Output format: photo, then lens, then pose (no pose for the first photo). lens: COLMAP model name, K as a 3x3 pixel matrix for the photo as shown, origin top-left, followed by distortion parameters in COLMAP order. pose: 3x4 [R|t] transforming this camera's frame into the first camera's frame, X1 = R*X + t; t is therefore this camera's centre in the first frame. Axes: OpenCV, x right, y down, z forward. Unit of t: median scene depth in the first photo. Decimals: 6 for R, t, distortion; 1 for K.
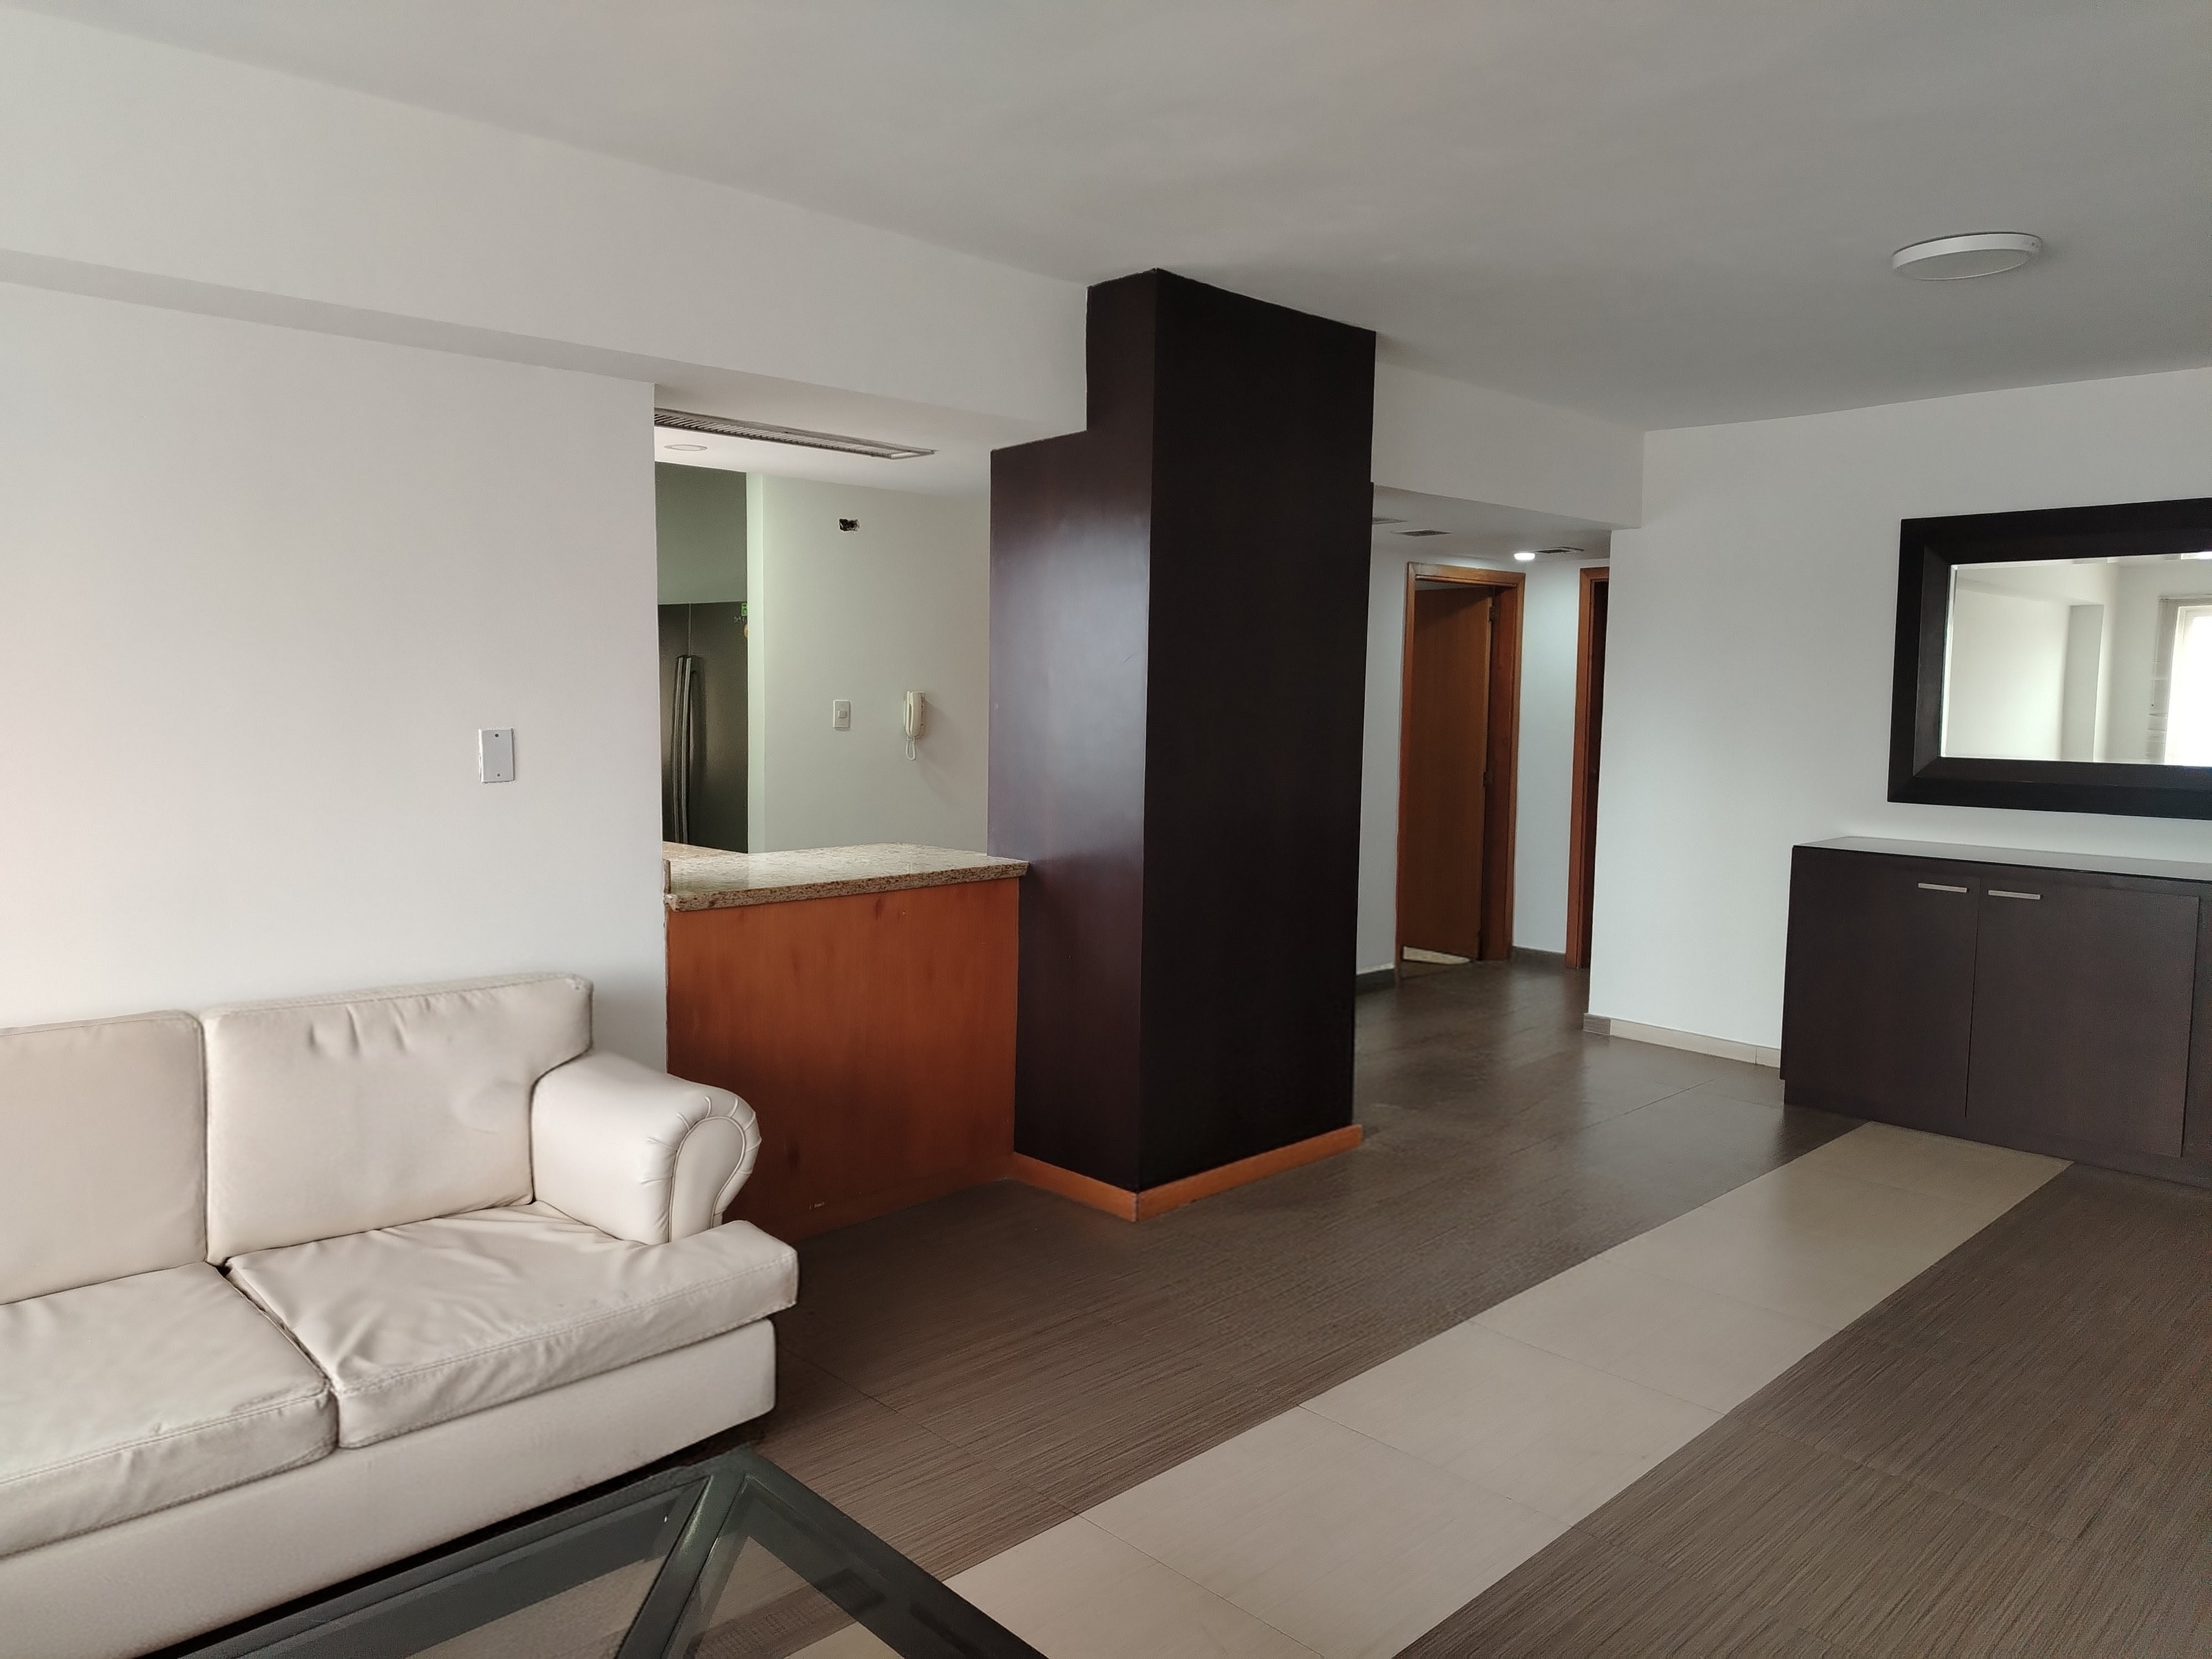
lens RADIAL K [[1528.8, 0, 1106.1], [0, 1528.8, 813.5], [0, 0, 1]] dist [0.041425, -0.042849]
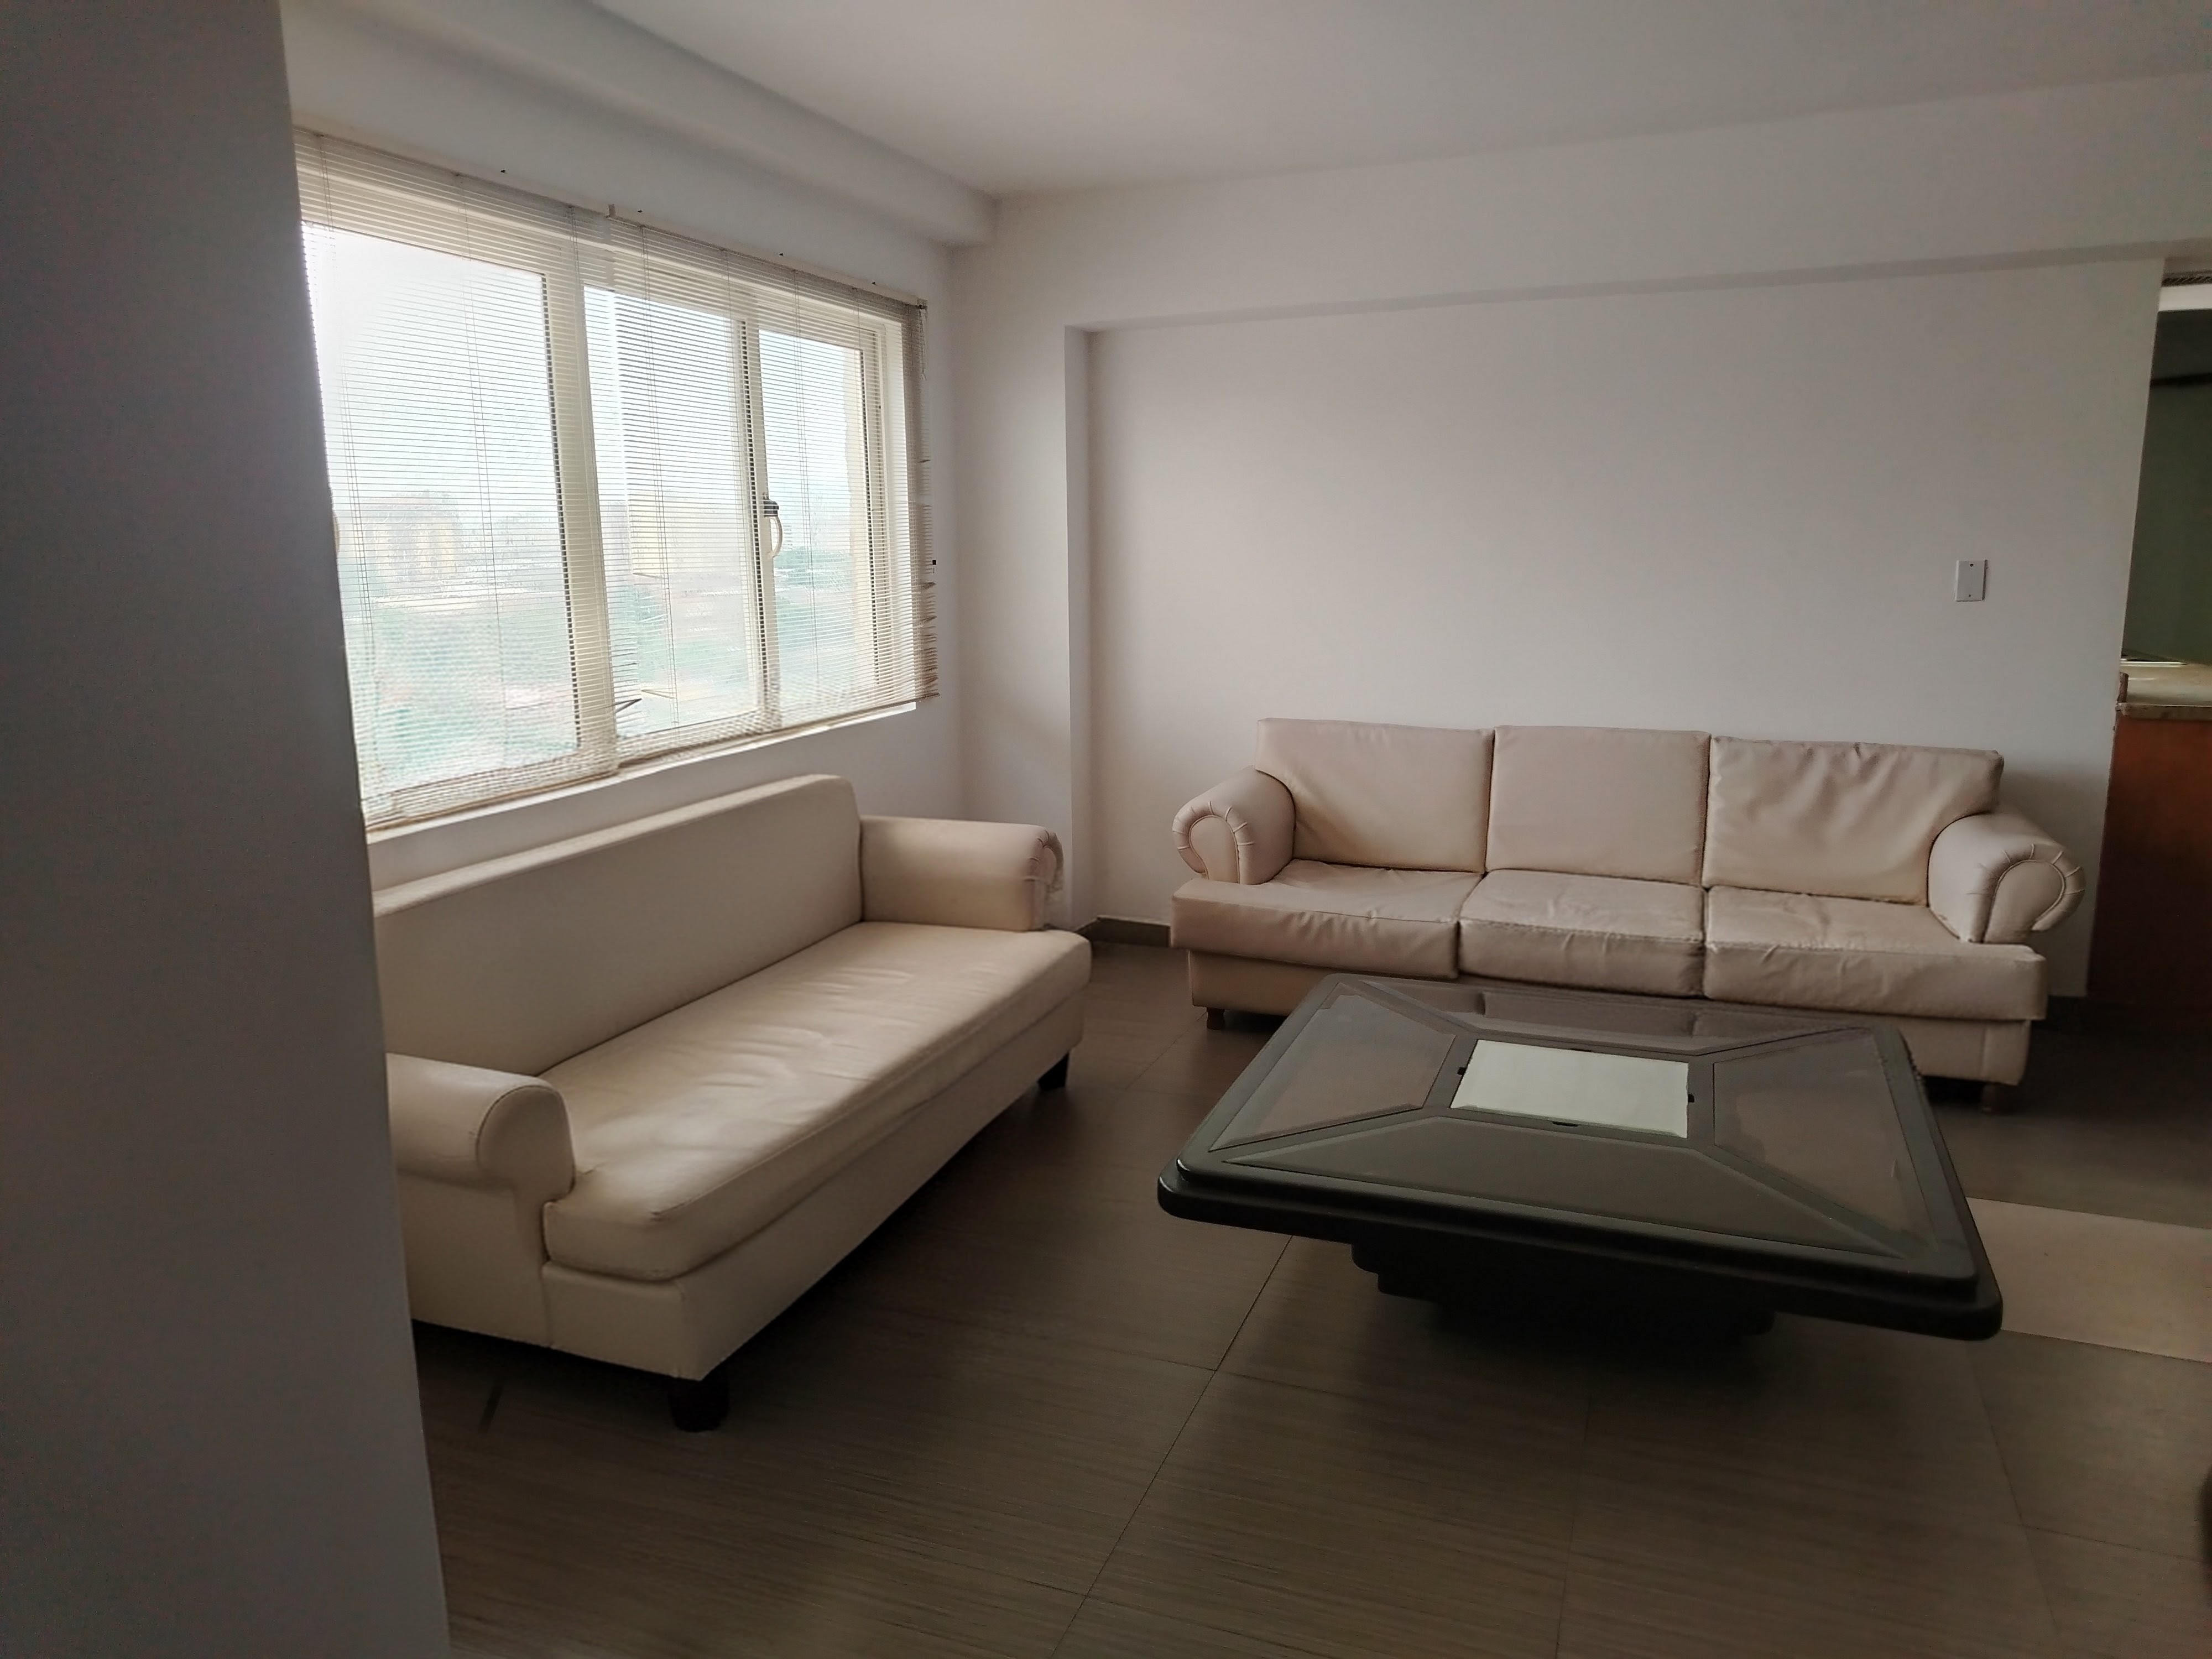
lens RADIAL K [[1528.8, 0, 1123.3], [0, 1528.8, 836.5], [0, 0, 1]] dist [0.041425, -0.042849]
pose [[0.425873, 0.149667, -0.892318, 0.392847], [-0.058069, 0.988712, 0.138121, 0.029964], [0.902918, -0.007006, 0.429756, -0.171107]]
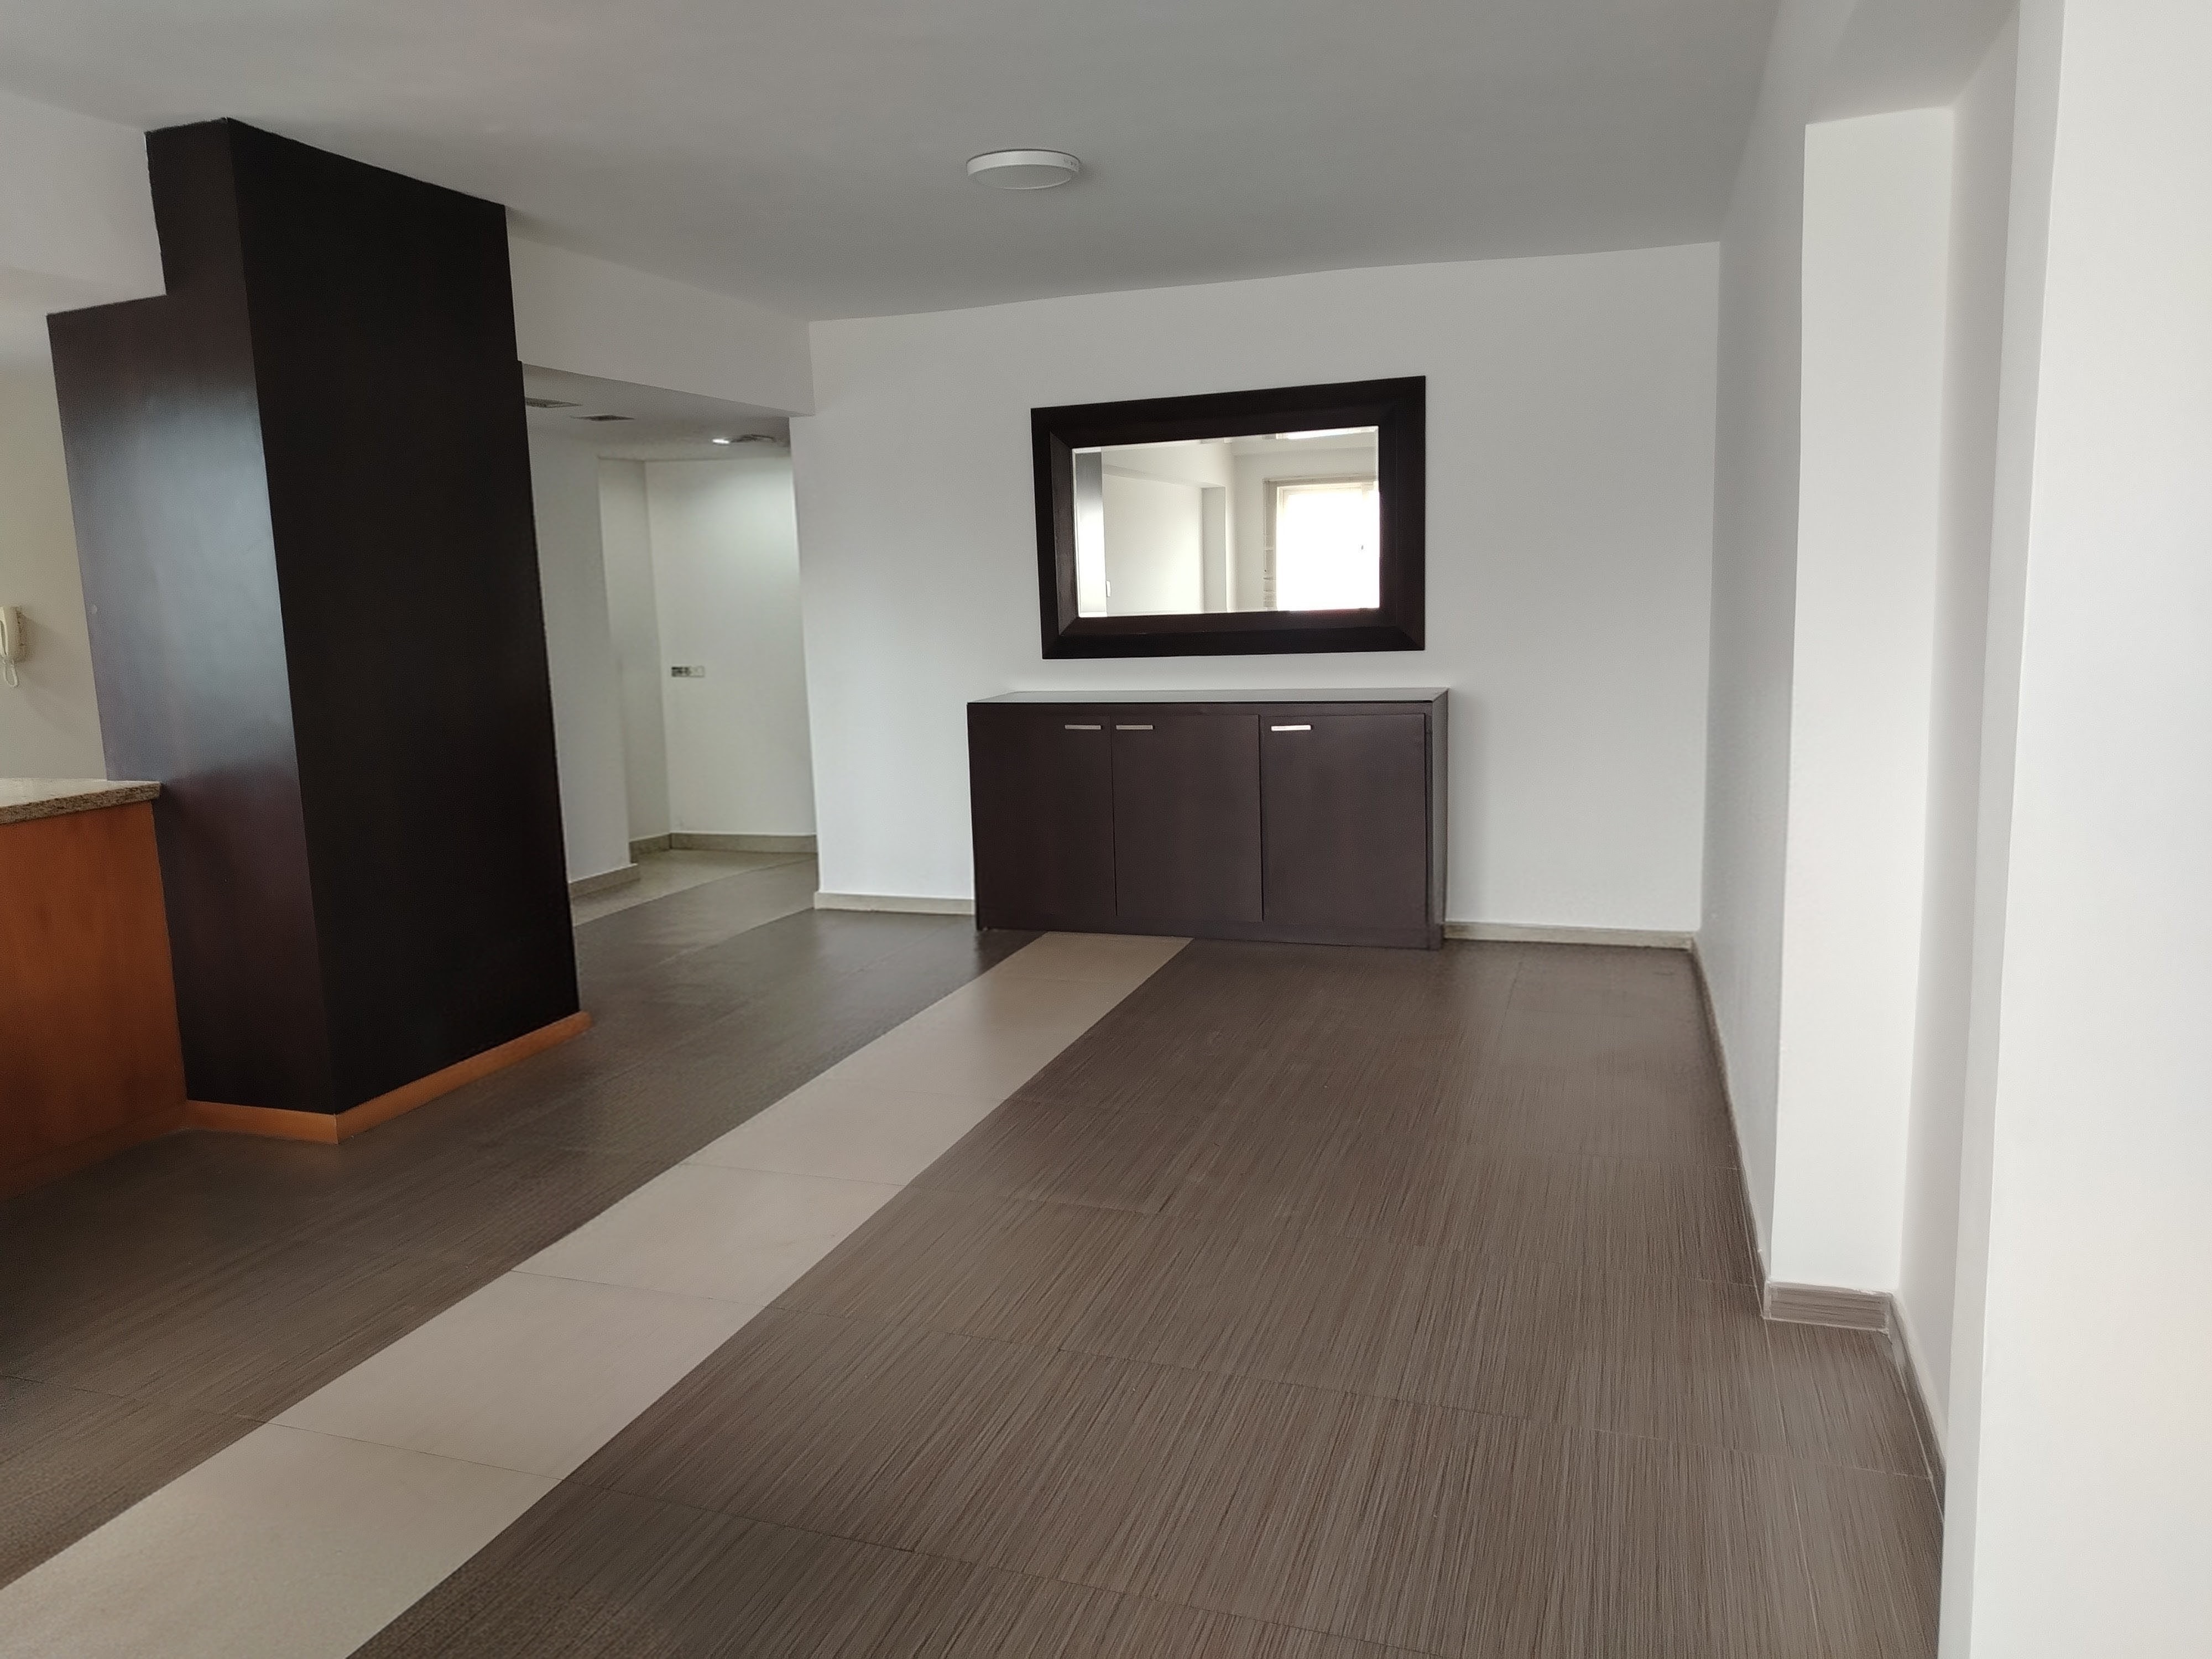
lens RADIAL K [[1528.8, 0, 1103.8], [0, 1528.8, 814.0], [0, 0, 1]] dist [0.041425, -0.042849]
pose [[0.892481, -0.112405, 0.436856, 0.047265], [0.084263, 0.992952, 0.083345, 0.022259], [-0.443145, -0.037573, 0.895662, -0.063317]]
